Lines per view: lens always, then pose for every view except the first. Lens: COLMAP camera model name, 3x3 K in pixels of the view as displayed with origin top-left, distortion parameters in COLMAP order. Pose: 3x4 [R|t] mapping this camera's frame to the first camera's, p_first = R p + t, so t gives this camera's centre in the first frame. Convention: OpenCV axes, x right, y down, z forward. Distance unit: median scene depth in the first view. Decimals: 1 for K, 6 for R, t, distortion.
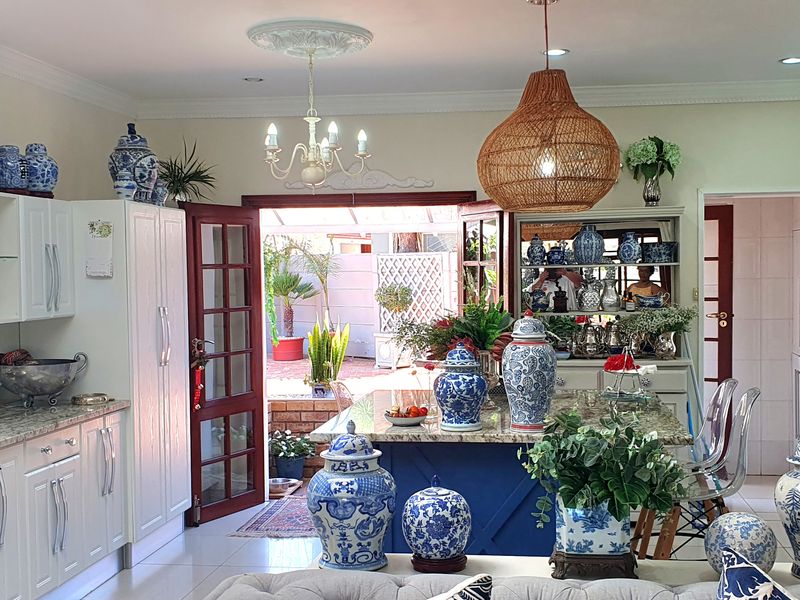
lens RADIAL K [[983.9, 0, 400.0], [0, 983.9, 300.0], [0, 0, 1]] dist [0.238894, -0.752576]
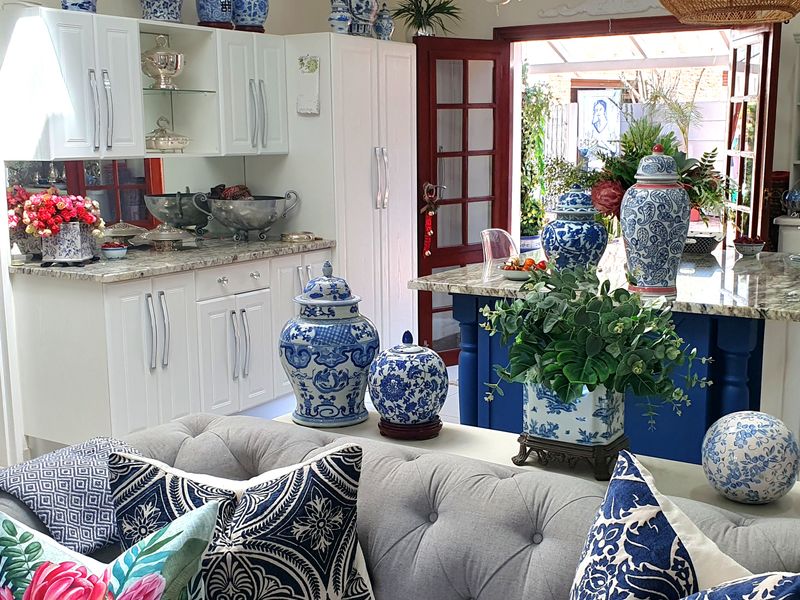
lens RADIAL K [[983.9, 0, 400.0], [0, 983.9, 300.0], [0, 0, 1]] dist [0.238894, -0.752576]
pose [[0.914050, 0.074855, -0.398635, 0.274166], [-0.017510, 0.989189, 0.145599, 0.020549], [0.405224, -0.126104, 0.905478, 0.171875]]
